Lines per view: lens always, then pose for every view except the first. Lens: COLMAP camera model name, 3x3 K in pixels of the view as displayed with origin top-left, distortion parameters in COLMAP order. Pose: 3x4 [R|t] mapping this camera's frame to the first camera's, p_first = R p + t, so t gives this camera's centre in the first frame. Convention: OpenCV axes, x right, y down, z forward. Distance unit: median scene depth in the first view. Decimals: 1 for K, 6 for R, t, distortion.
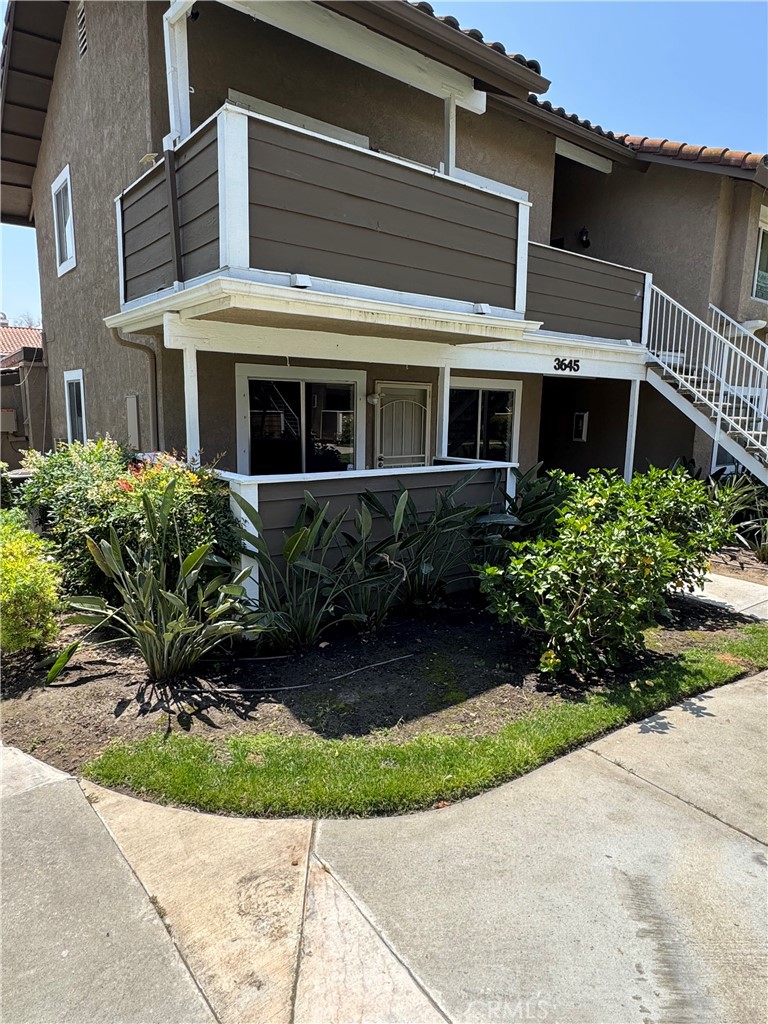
lens RADIAL K [[619.3, 0, 384.0], [0, 619.3, 512.0], [0, 0, 1]] dist [-0.004605, 0.001211]
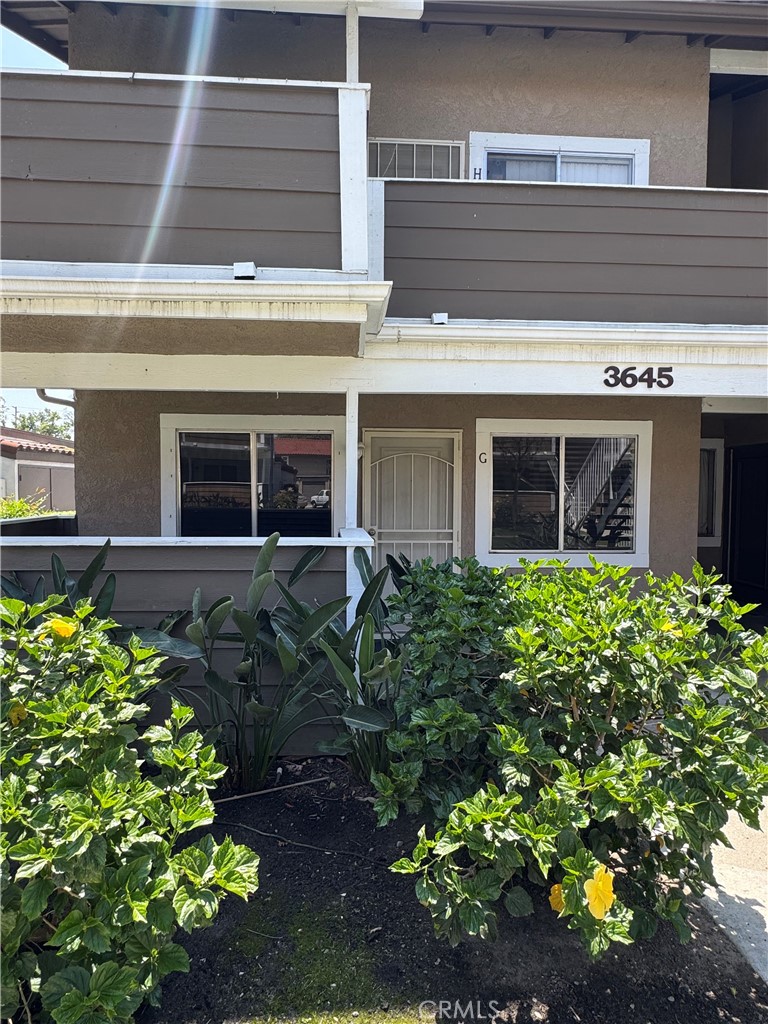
lens RADIAL K [[571.3, 0, 381.3], [0, 571.3, 508.9], [0, 0, 1]] dist [-0.004593, -0.000067]
pose [[0.824084, 0.009407, -0.566390, 0.574941], [-0.087765, 0.989909, -0.111255, -0.058261], [0.559628, 0.141392, 0.816593, 0.666298]]
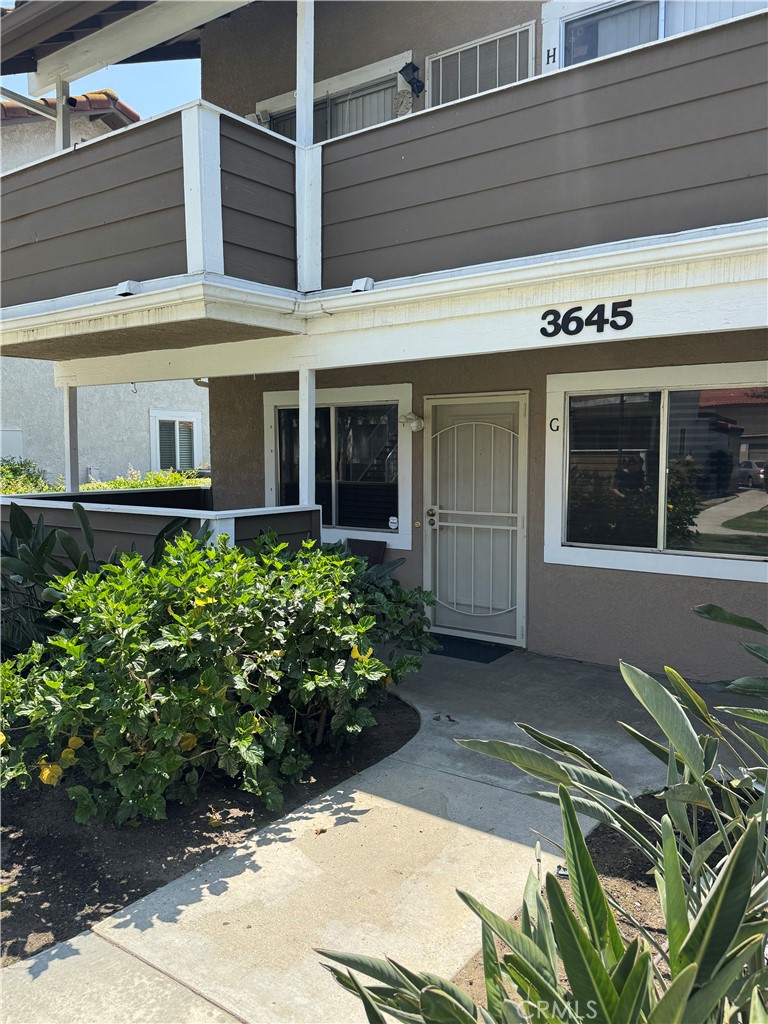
lens RADIAL K [[755.5, 0, 384.0], [0, 755.5, 512.0], [0, 0, 1]] dist [0.140090, -0.290295]
pose [[0.296201, 0.057433, -0.953397, 1.108320], [-0.156019, 0.987693, 0.011027, -0.130378], [0.942297, 0.145482, 0.301516, 1.052572]]
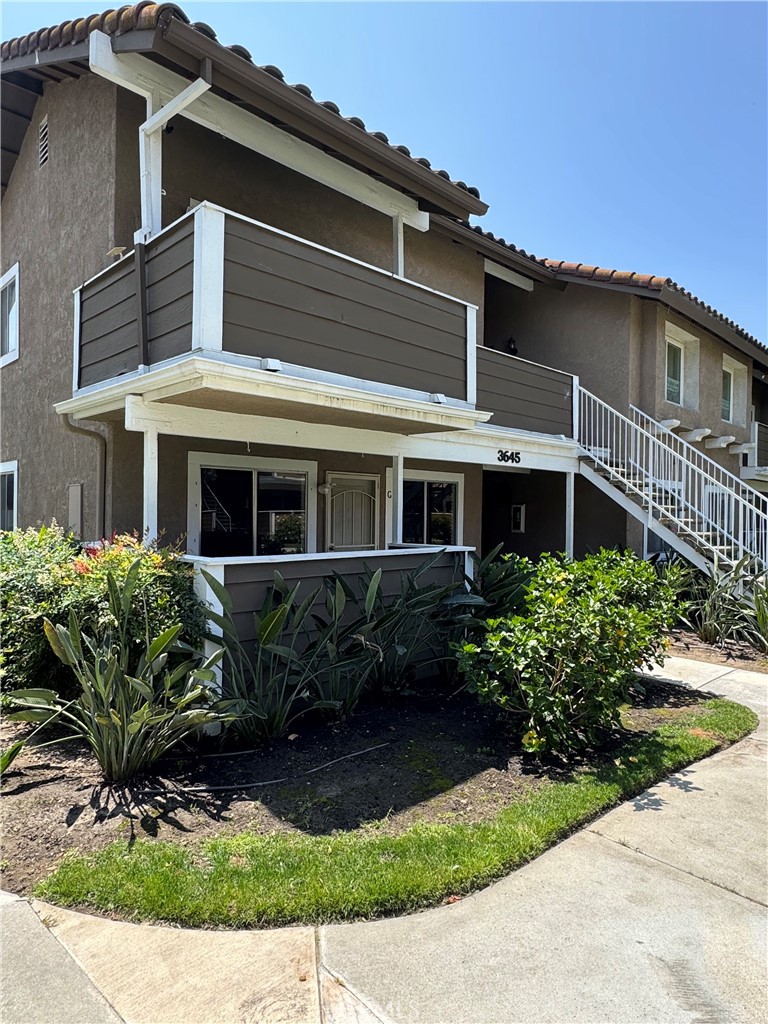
lens RADIAL K [[619.5, 0, 379.9], [0, 619.5, 513.8], [0, 0, 1]] dist [-0.005151, 0.001726]
pose [[0.993787, -0.005994, 0.111141, -0.056982], [0.023766, 0.986946, -0.159286, 0.028616], [-0.108735, 0.160938, 0.980957, 0.014085]]
